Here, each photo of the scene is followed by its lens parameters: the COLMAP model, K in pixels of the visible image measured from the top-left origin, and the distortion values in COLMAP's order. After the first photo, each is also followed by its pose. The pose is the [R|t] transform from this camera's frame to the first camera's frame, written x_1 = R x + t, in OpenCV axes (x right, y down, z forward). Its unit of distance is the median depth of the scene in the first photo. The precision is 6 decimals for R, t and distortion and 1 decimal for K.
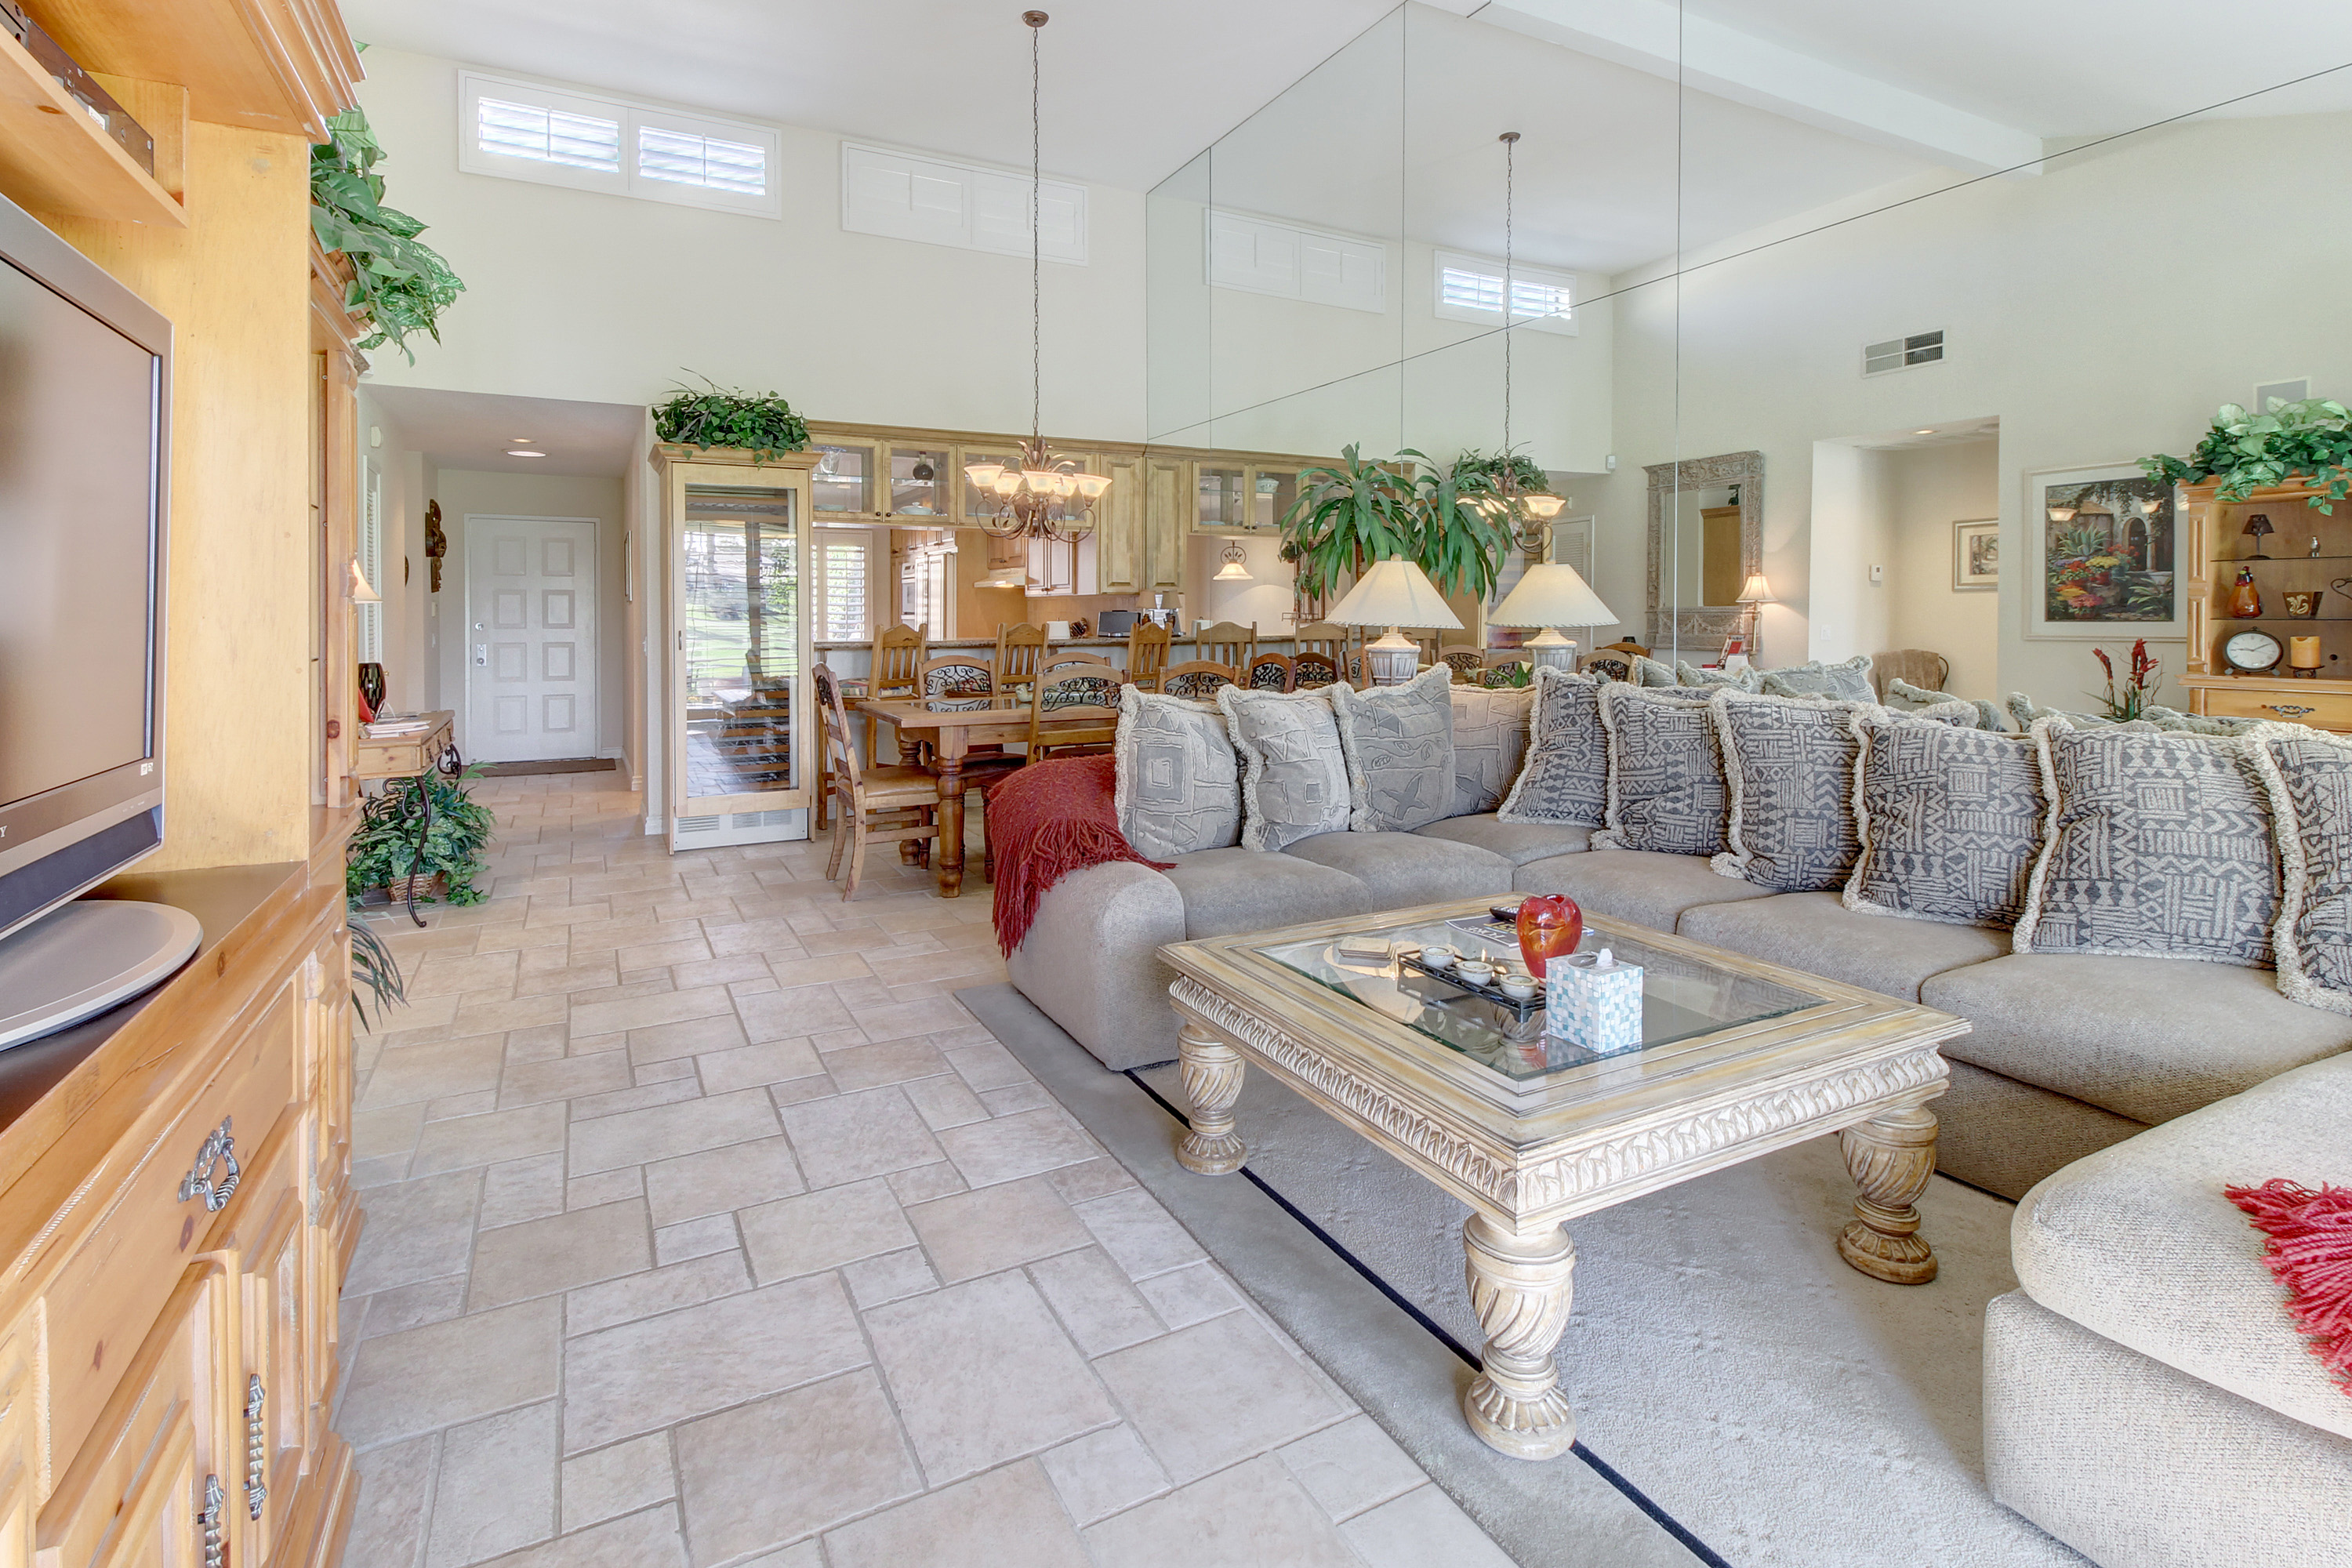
lens RADIAL K [[1120.9, 0, 1176.0], [0, 1120.9, 784.0], [0, 0, 1]] dist [0.000325, 0.000062]
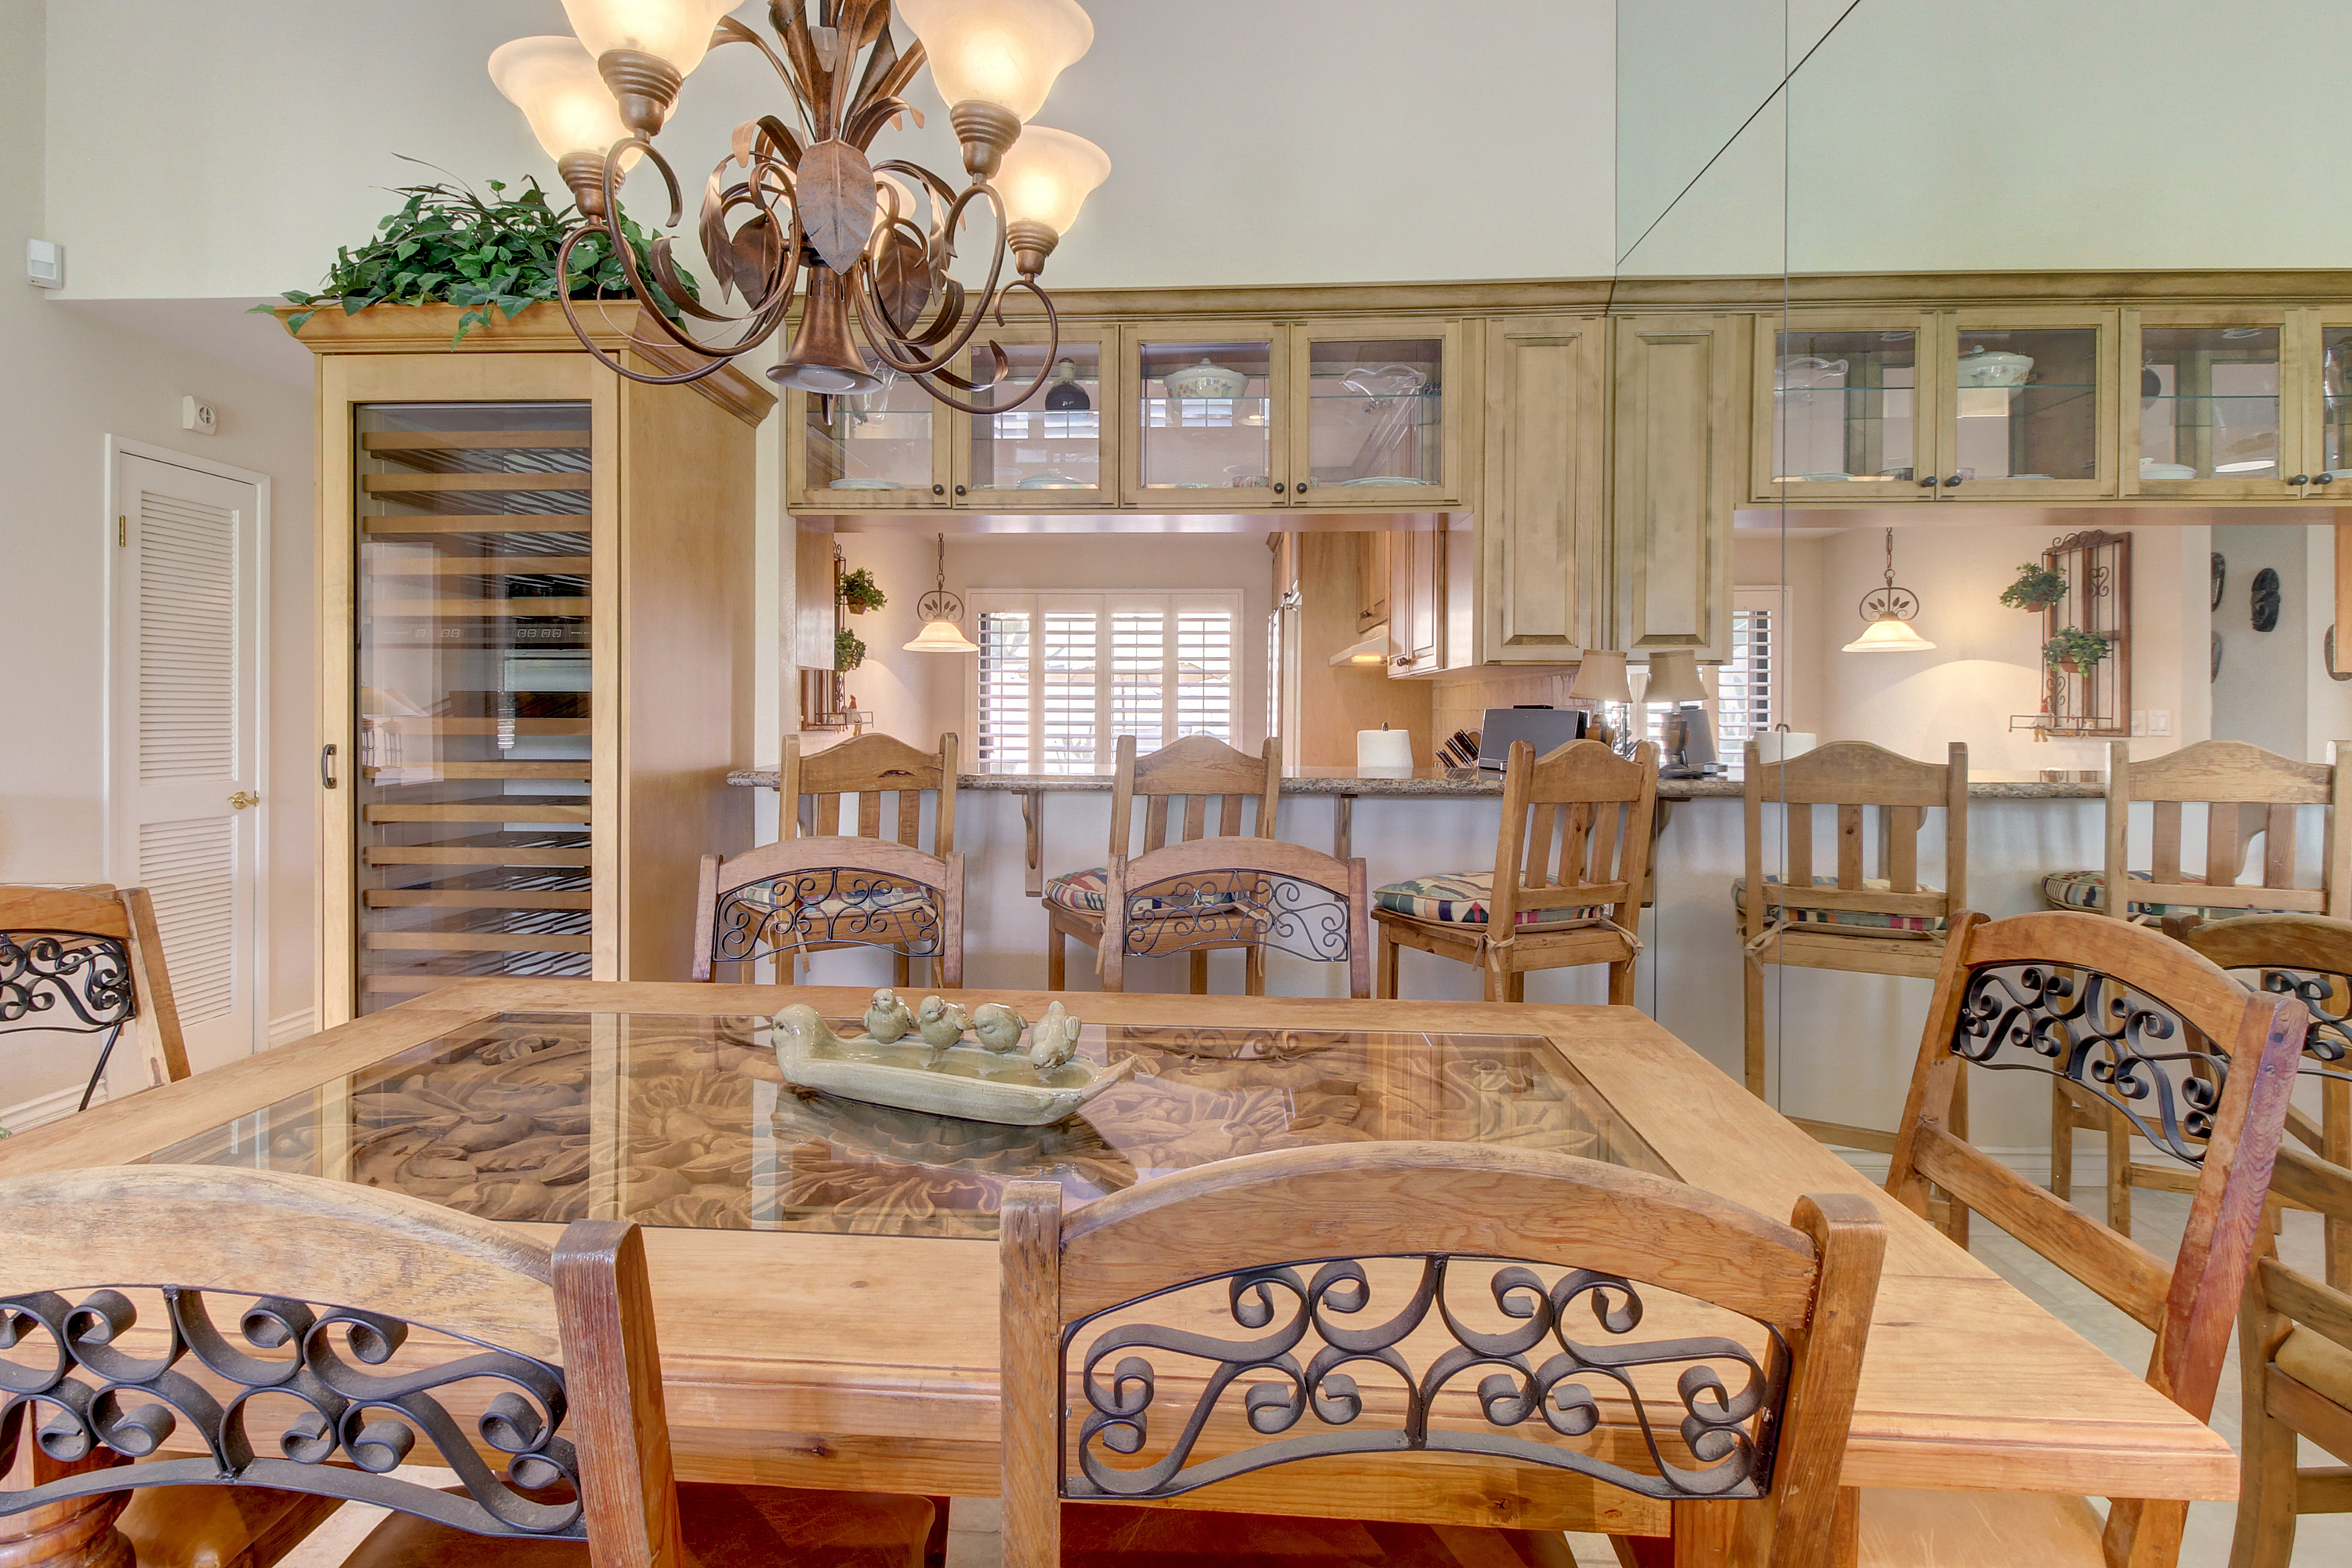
lens RADIAL K [[1084.9, 0, 1170.7], [0, 1084.9, 719.3], [0, 0, 1]] dist [-0.000863, -0.000115]
pose [[0.857778, 0.011798, -0.513884, 0.036154], [-0.086240, 0.988869, -0.121249, -0.092884], [0.506733, 0.148322, 0.849248, 0.615055]]
